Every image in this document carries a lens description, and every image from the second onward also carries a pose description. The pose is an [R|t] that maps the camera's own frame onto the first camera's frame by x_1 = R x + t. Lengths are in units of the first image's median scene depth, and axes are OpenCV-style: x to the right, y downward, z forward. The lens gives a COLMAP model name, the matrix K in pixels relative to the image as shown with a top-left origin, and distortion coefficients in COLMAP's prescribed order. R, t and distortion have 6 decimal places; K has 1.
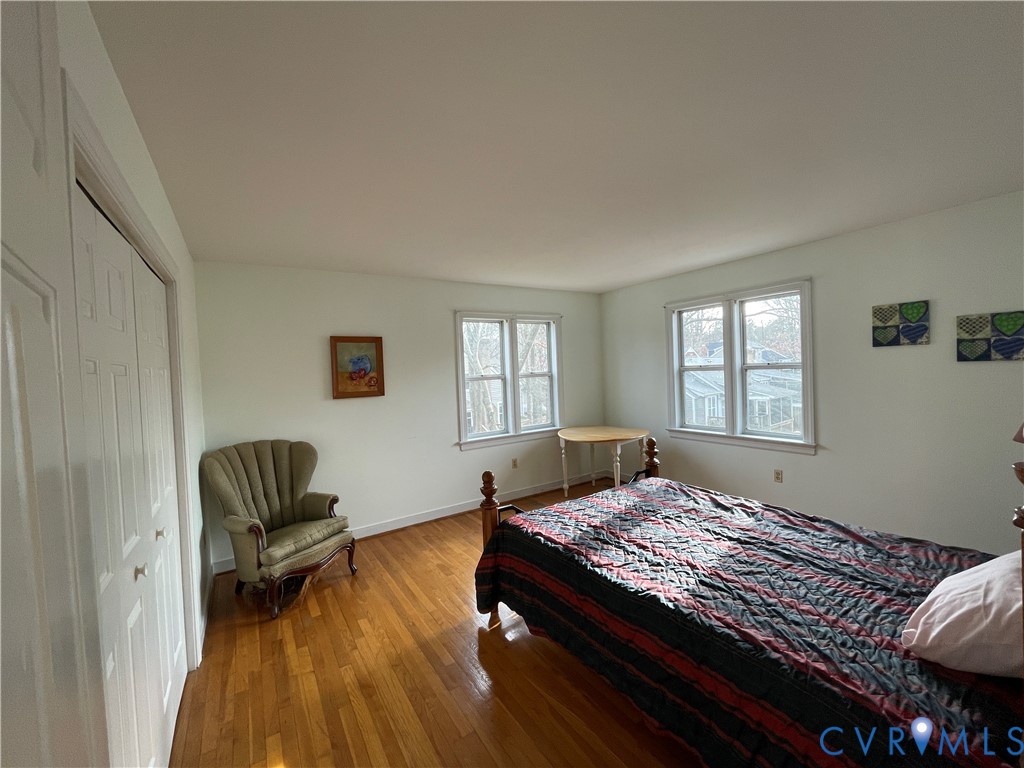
lens RADIAL K [[416.2, 0, 510.8], [0, 416.2, 381.1], [0, 0, 1]] dist [-0.001300, 0.003566]
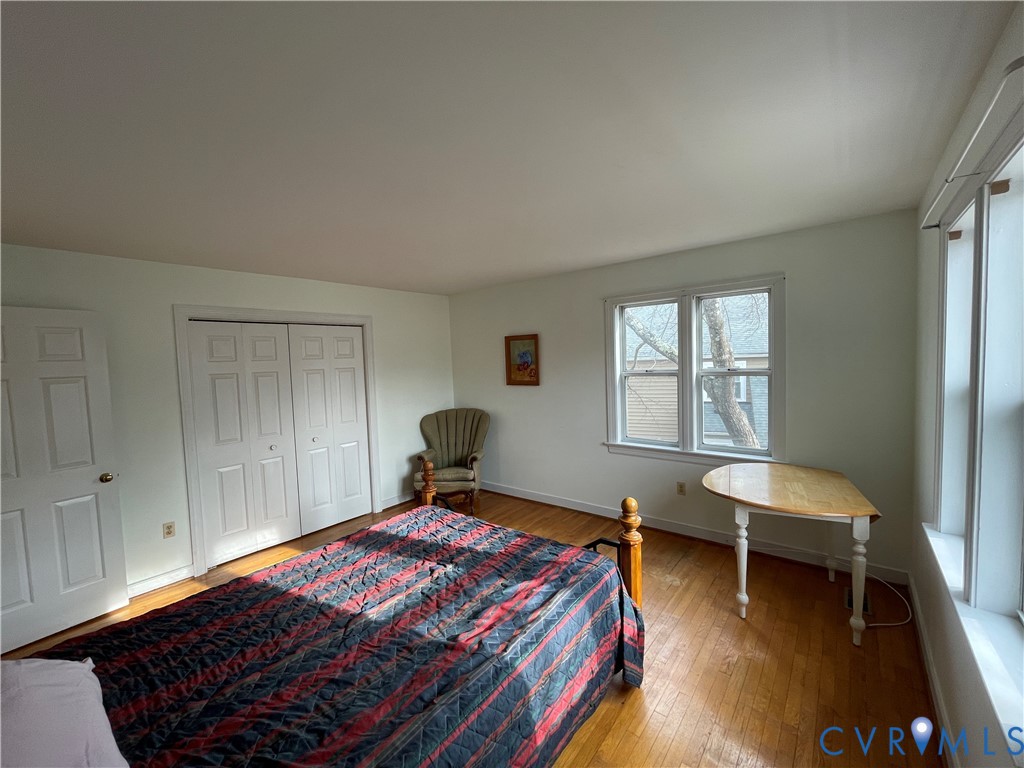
lens RADIAL K [[416.2, 0, 510.8], [0, 416.2, 381.1], [0, 0, 1]] dist [-0.001300, 0.003566]
pose [[0.309425, 0.089144, -0.946736, 0.917151], [-0.001850, 0.995651, 0.093145, -0.102316], [0.950922, -0.027070, 0.308244, 0.701936]]
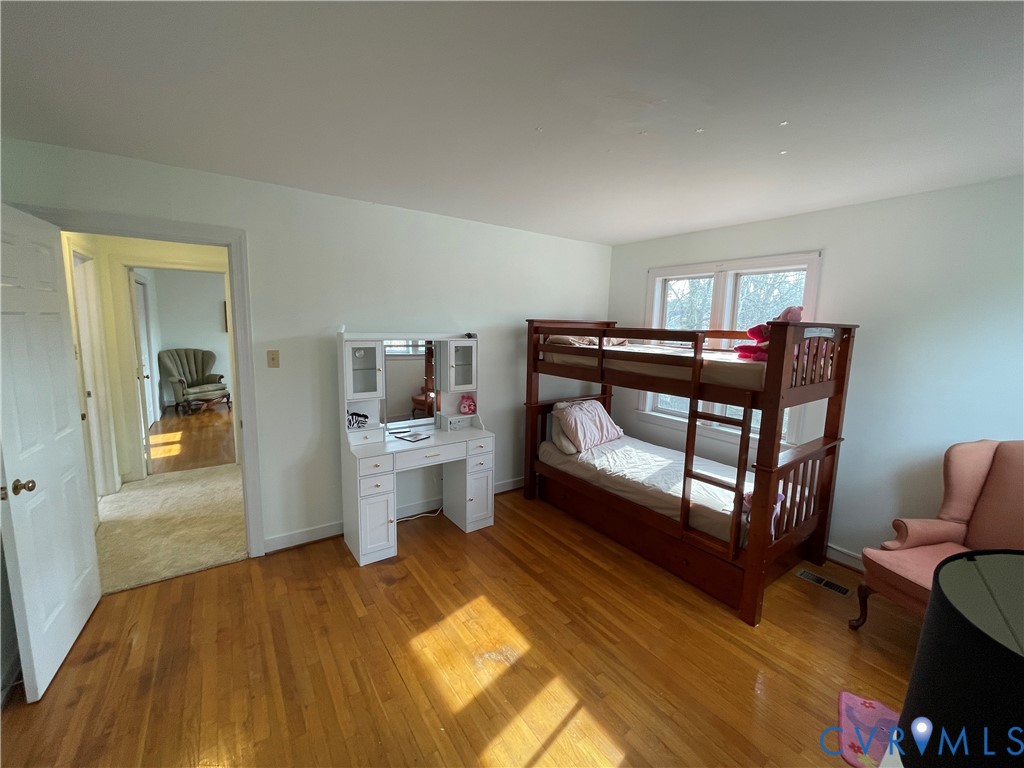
lens RADIAL K [[416.2, 0, 510.8], [0, 416.2, 381.1], [0, 0, 1]] dist [-0.001300, 0.003566]
pose [[0.996734, 0.062415, 0.051248, 1.022256], [-0.067298, 0.992723, 0.099860, -0.018286], [-0.044642, -0.102983, 0.993681, -1.307976]]
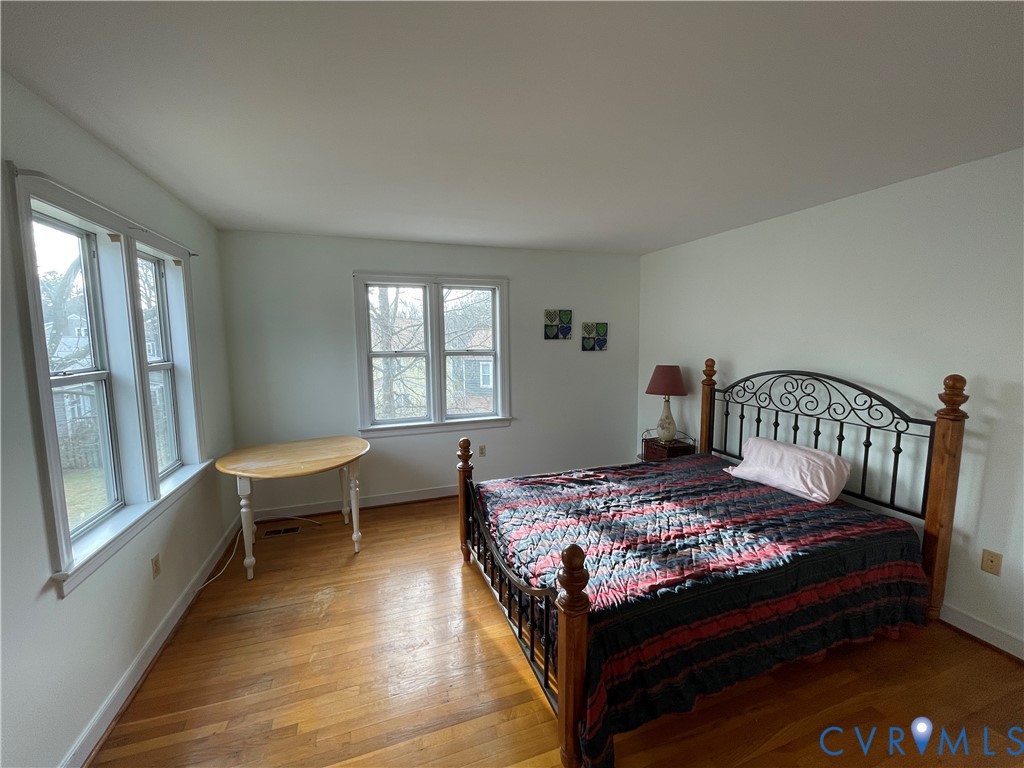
lens RADIAL K [[416.2, 0, 510.8], [0, 416.2, 381.1], [0, 0, 1]] dist [-0.001300, 0.003566]
pose [[0.237498, -0.060011, 0.969533, -0.478839], [0.024989, 0.998137, 0.055661, -0.023770], [-0.971067, 0.011009, 0.238555, 0.770352]]
